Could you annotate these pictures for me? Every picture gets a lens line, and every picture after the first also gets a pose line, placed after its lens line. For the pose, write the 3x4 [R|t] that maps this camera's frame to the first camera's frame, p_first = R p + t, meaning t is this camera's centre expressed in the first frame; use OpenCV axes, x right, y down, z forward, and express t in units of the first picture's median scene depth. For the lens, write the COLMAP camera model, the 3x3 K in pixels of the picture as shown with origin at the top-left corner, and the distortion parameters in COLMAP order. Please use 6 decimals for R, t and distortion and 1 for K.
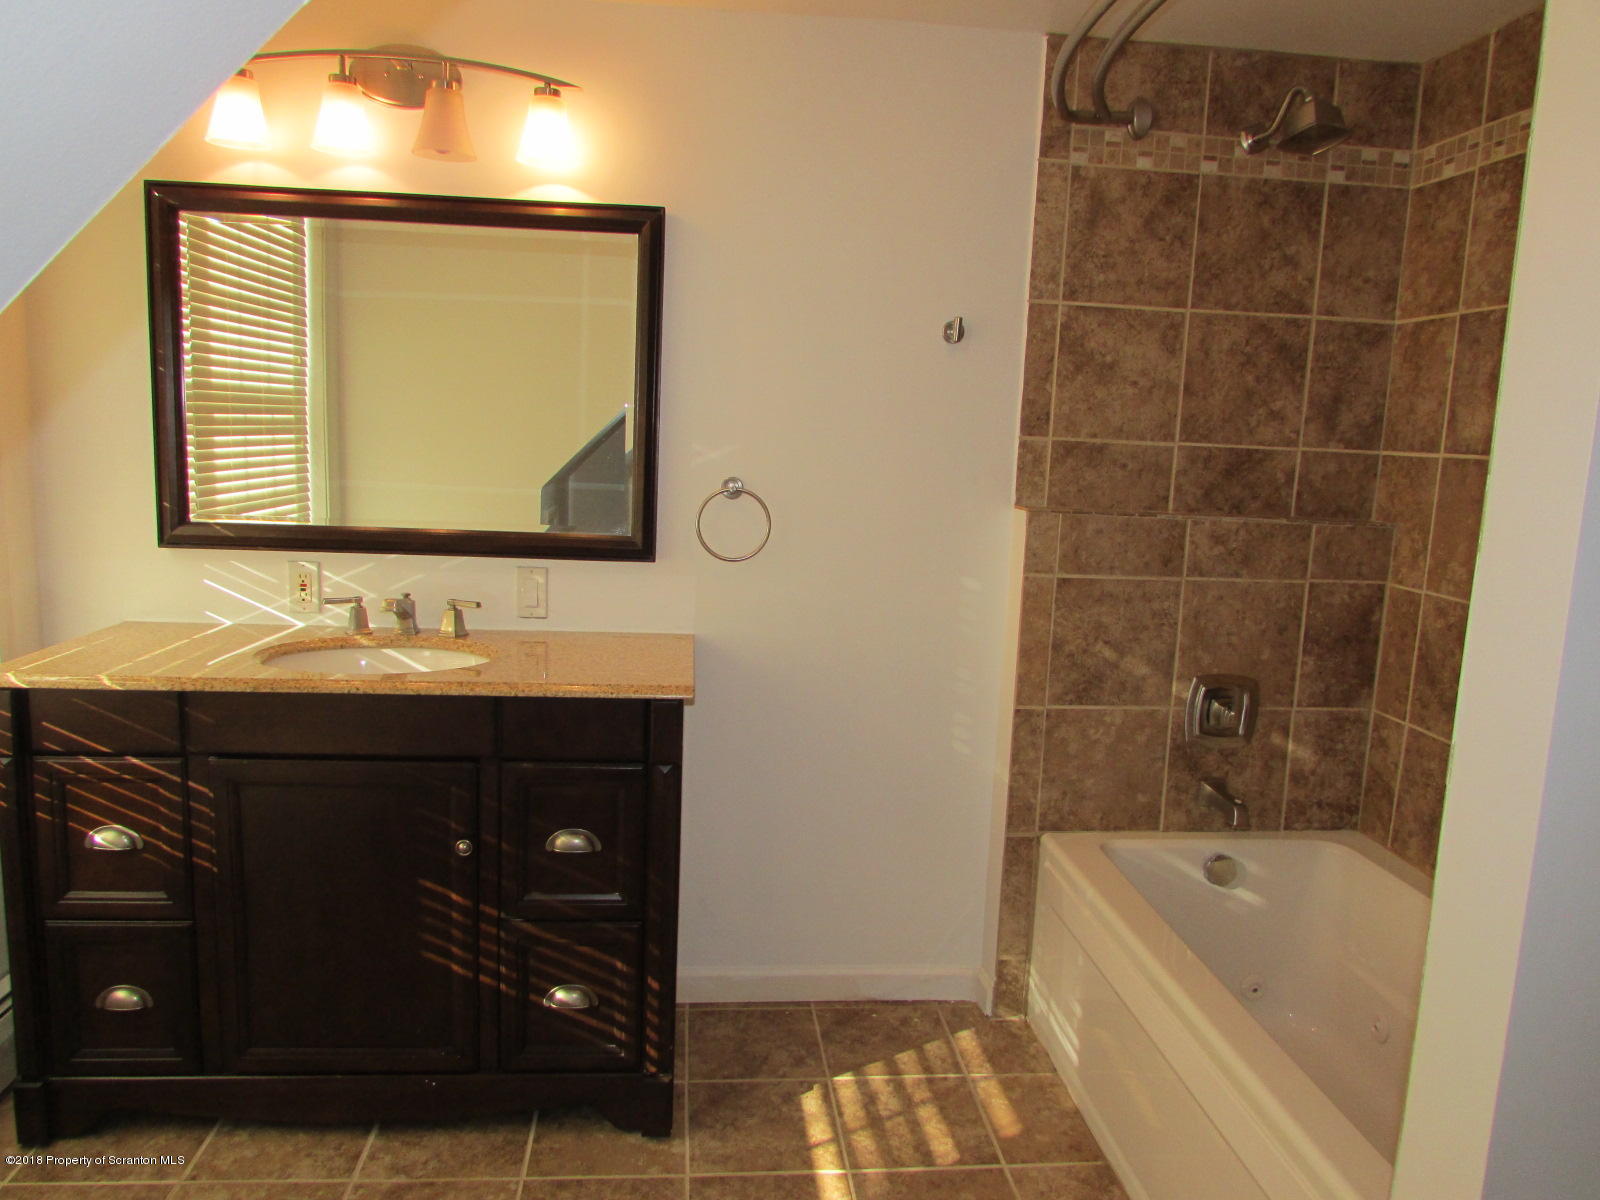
lens RADIAL K [[1137.2, 0, 798.2], [0, 1137.2, 605.8], [0, 0, 1]] dist [-0.018176, 0.002040]
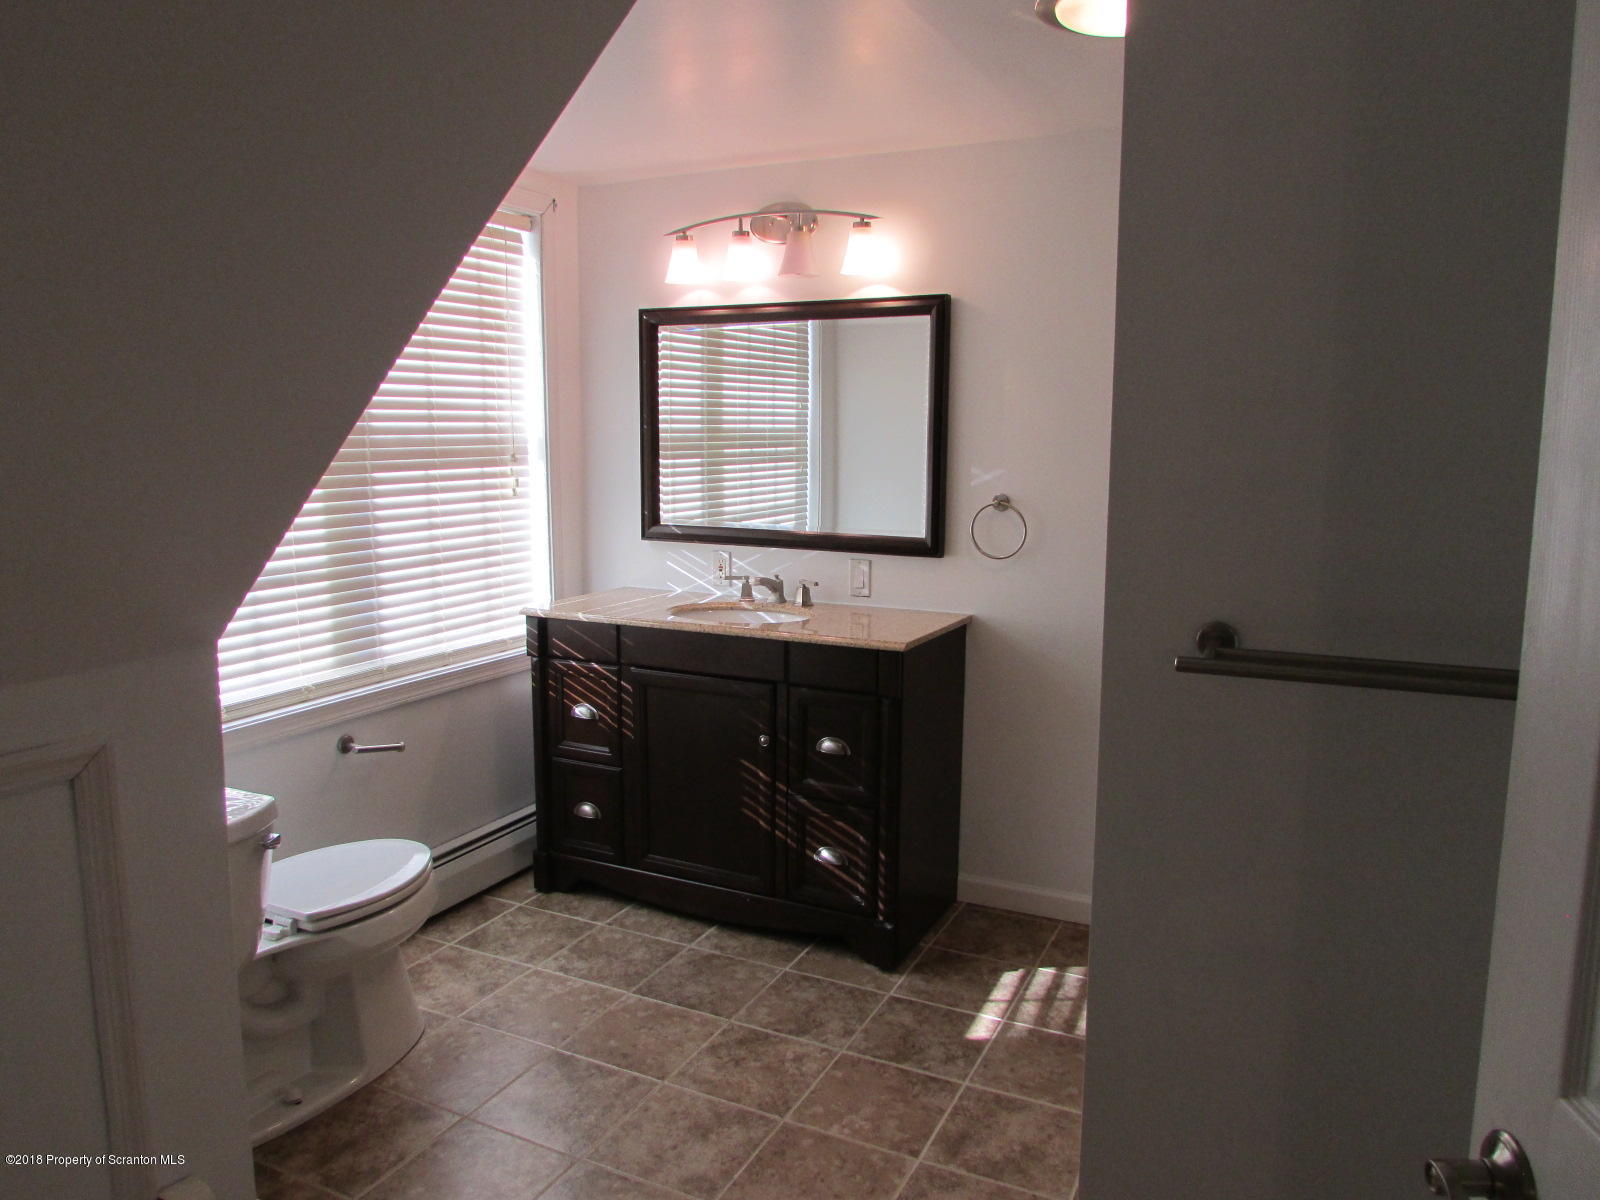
lens RADIAL K [[1147.5, 0, 800.0], [0, 1147.5, 600.0], [0, 0, 1]] dist [-0.021433, 0.004601]
pose [[0.853260, 0.042990, -0.519711, 0.500051], [-0.052355, 0.998623, -0.003352, 0.027903], [0.518851, 0.030069, 0.854336, -0.266441]]
